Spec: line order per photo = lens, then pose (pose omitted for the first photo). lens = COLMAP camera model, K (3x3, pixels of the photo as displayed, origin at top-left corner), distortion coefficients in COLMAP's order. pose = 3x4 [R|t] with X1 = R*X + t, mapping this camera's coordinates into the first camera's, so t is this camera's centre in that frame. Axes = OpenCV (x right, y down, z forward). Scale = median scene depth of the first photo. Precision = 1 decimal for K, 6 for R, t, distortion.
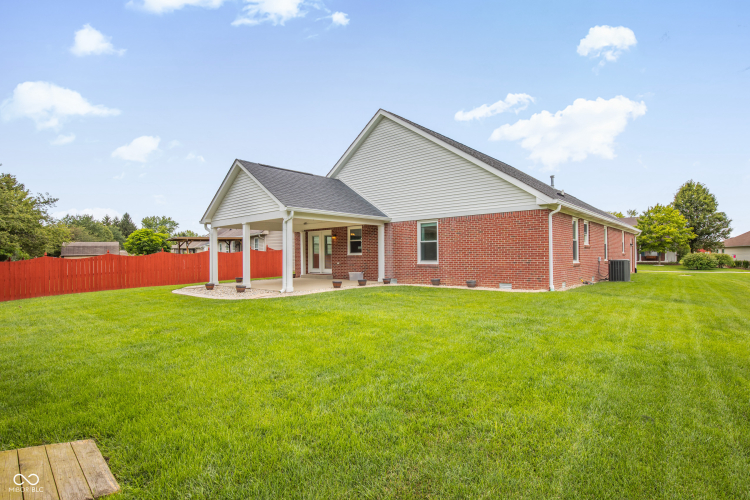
lens RADIAL K [[367.3, 0, 375.0], [0, 367.3, 250.0], [0, 0, 1]] dist [-0.033474, -0.000202]
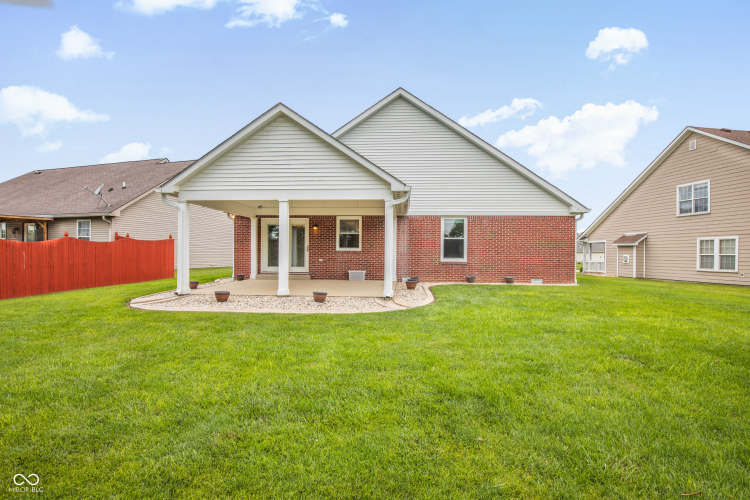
lens RADIAL K [[367.3, 0, 375.0], [0, 367.3, 250.0], [0, 0, 1]] dist [-0.033474, -0.000202]
pose [[0.794532, 0.022299, 0.606813, -0.603654], [-0.026424, 0.999649, -0.002136, 0.014976], [-0.606647, -0.014337, 0.794842, 0.341050]]
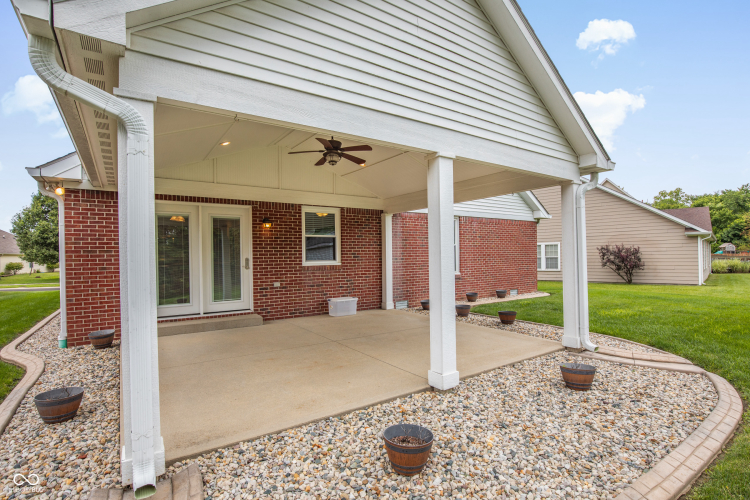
lens RADIAL K [[367.3, 0, 375.0], [0, 367.3, 250.0], [0, 0, 1]] dist [-0.033474, -0.000202]
pose [[0.241501, 0.022033, 0.970150, -0.608186], [-0.005359, 0.999757, -0.021372, 0.004209], [-0.970386, -0.000038, 0.241561, 0.943106]]
